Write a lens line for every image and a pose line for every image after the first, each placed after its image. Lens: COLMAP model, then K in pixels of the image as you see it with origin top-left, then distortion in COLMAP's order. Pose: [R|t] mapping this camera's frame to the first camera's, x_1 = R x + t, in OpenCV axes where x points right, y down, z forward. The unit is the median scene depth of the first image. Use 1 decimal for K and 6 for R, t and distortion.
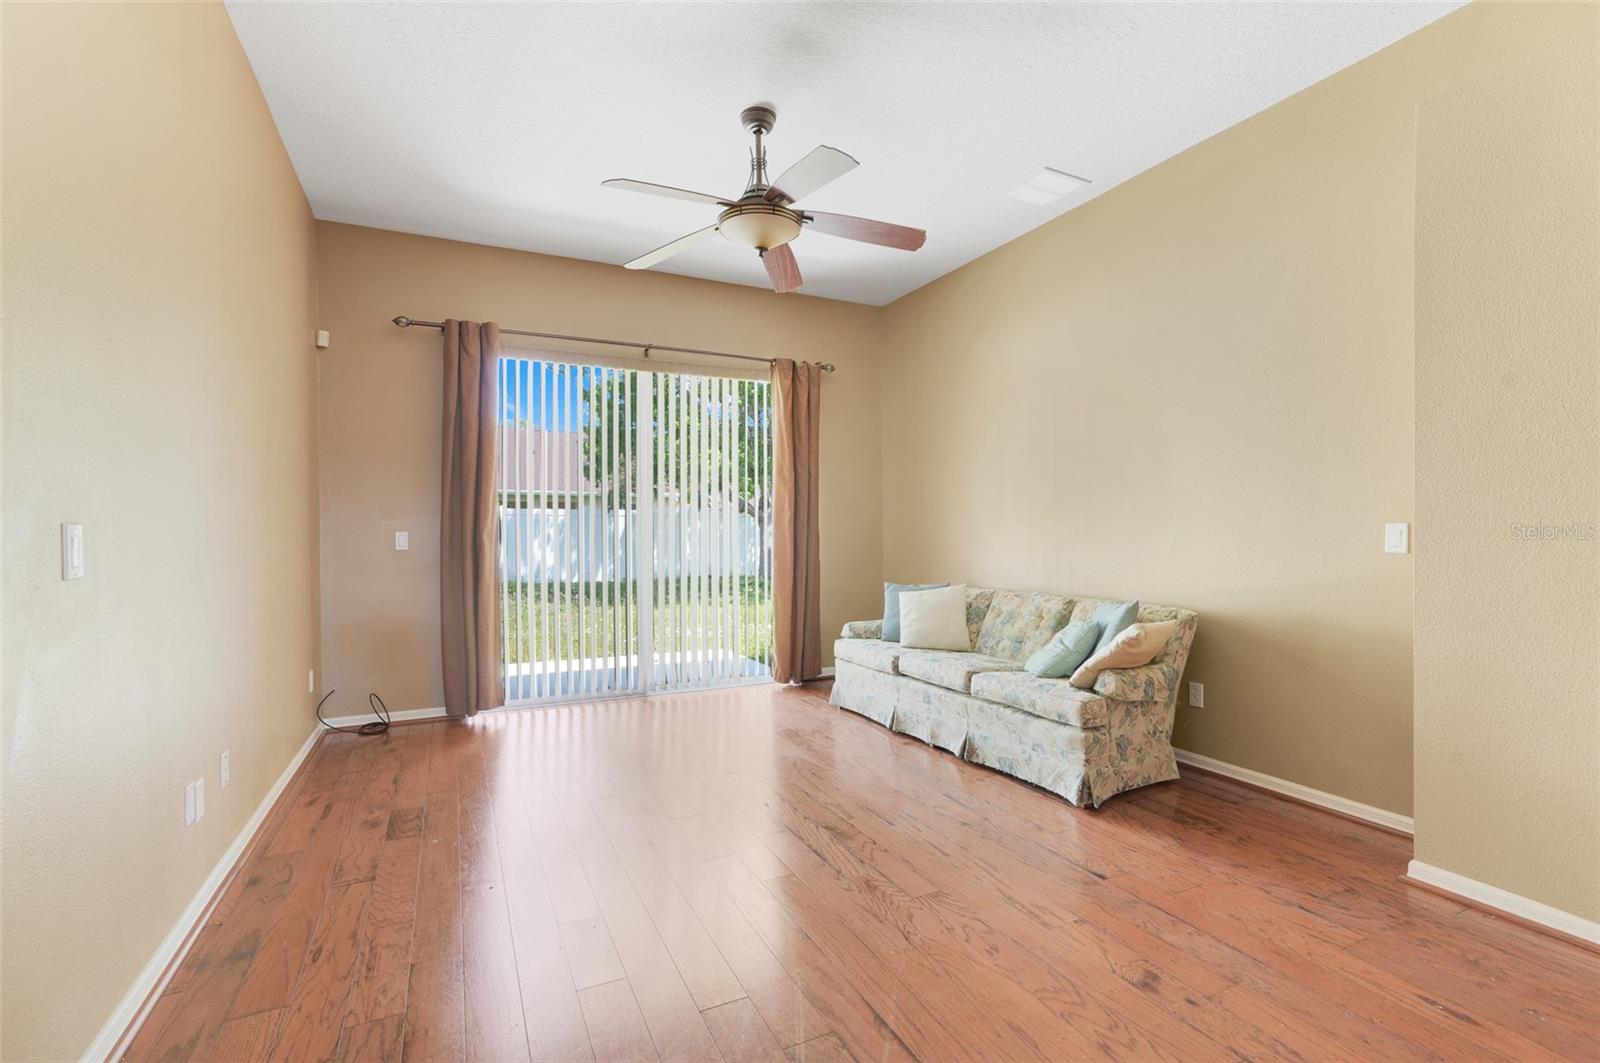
lens RADIAL K [[738.8, 0, 814.0], [0, 738.8, 529.6], [0, 0, 1]] dist [-0.008354, 0.001172]
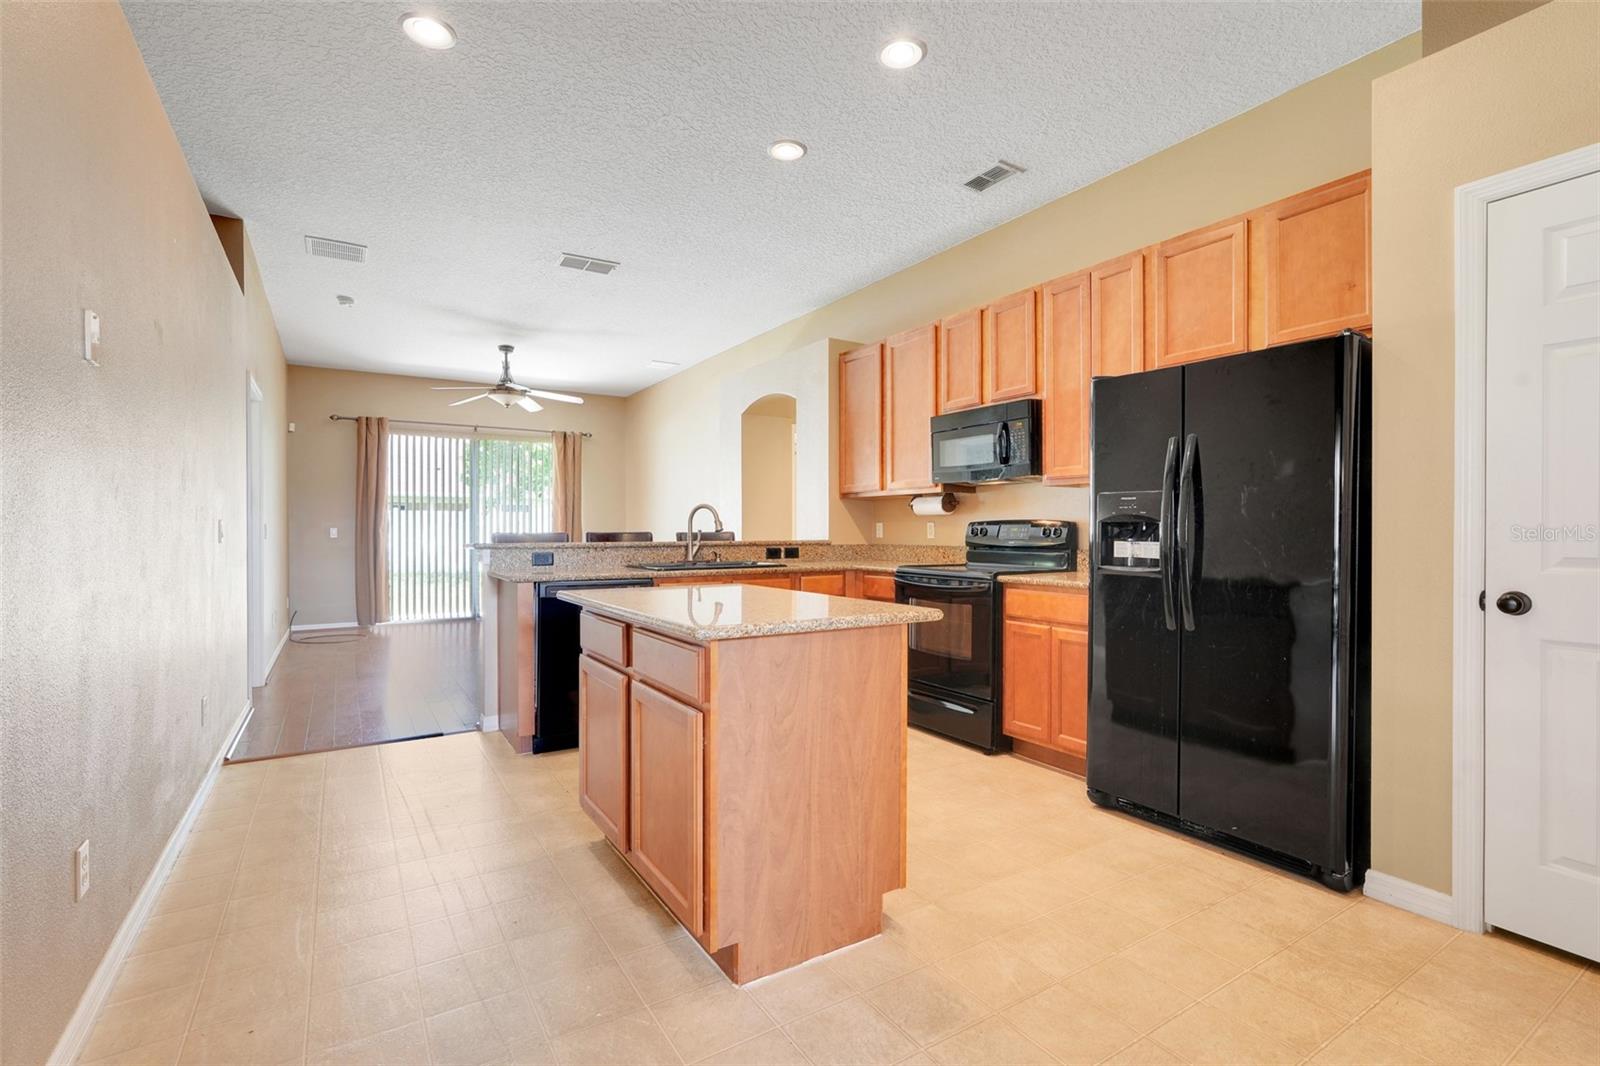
lens RADIAL K [[738.8, 0, 804.3], [0, 738.8, 532.3], [0, 0, 1]] dist [-0.008354, 0.001172]
pose [[0.994936, 0.003649, 0.100444, 0.446698], [-0.004205, 0.999977, 0.005331, -0.001924], [-0.100422, -0.005726, 0.994928, -0.990593]]
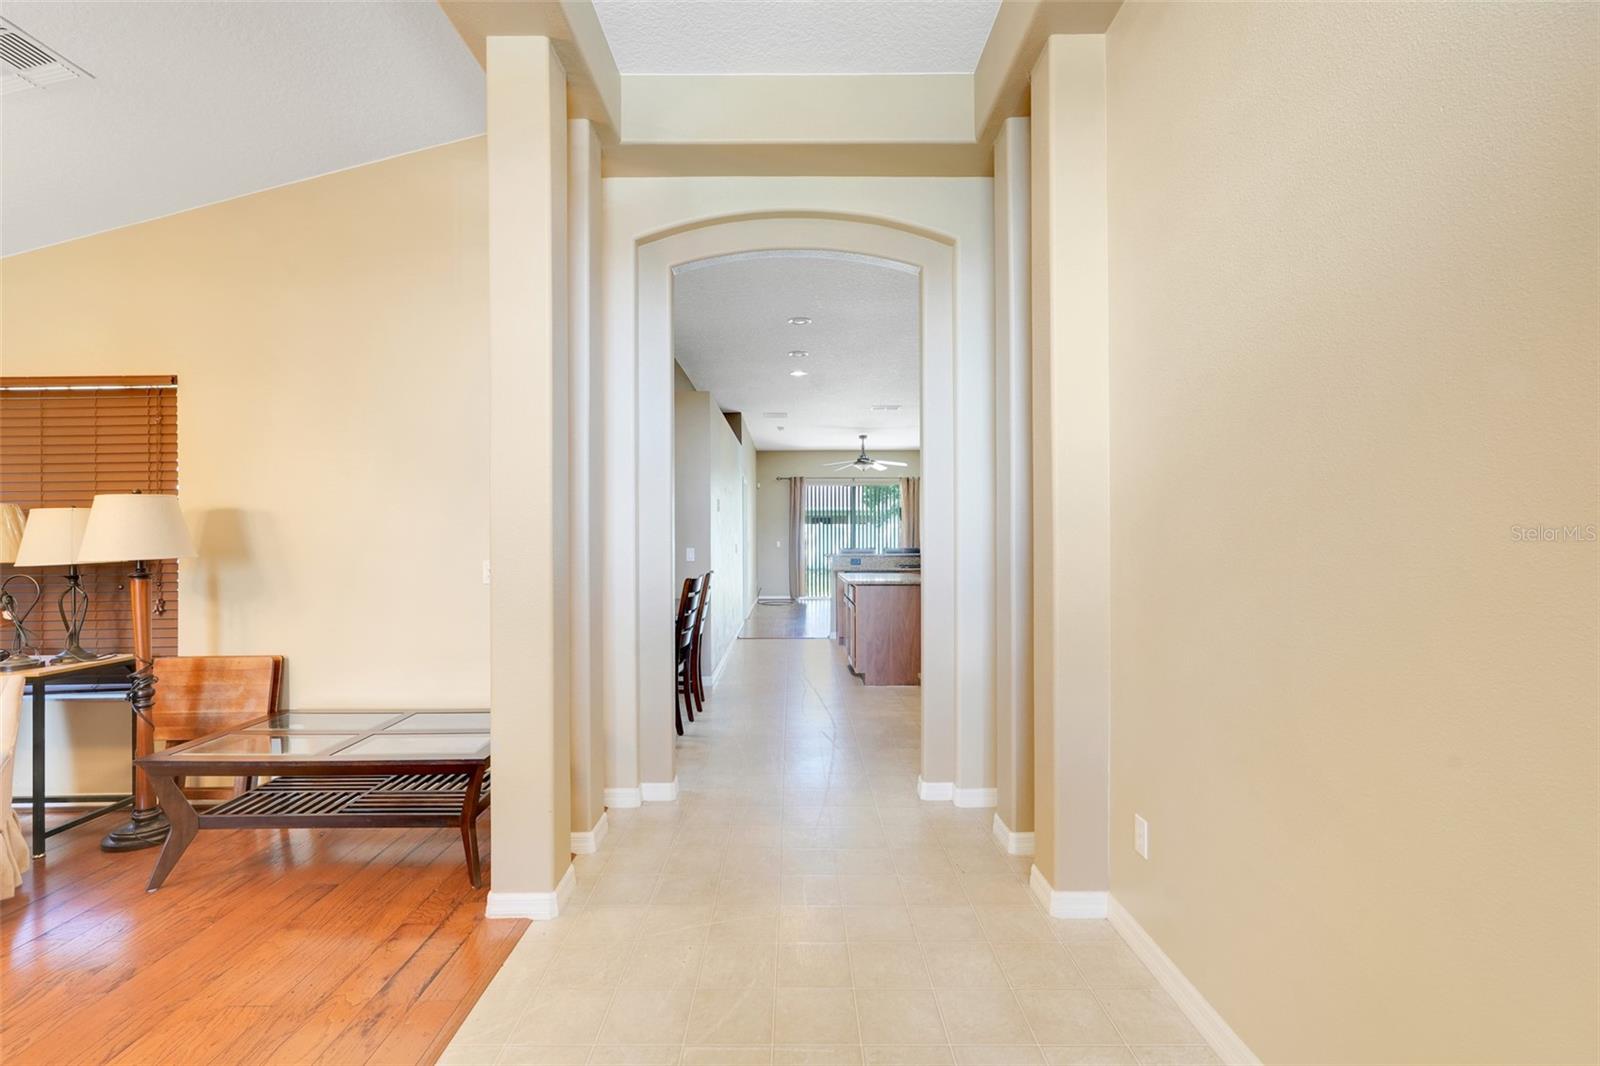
lens RADIAL K [[738.8, 0, 797.6], [0, 738.8, 533.3], [0, 0, 1]] dist [-0.008354, 0.001172]
pose [[0.897957, -0.000290, -0.440083, 0.962071], [0.002352, 0.999989, 0.004141, -0.047222], [0.440076, -0.004753, 0.897948, -1.914475]]
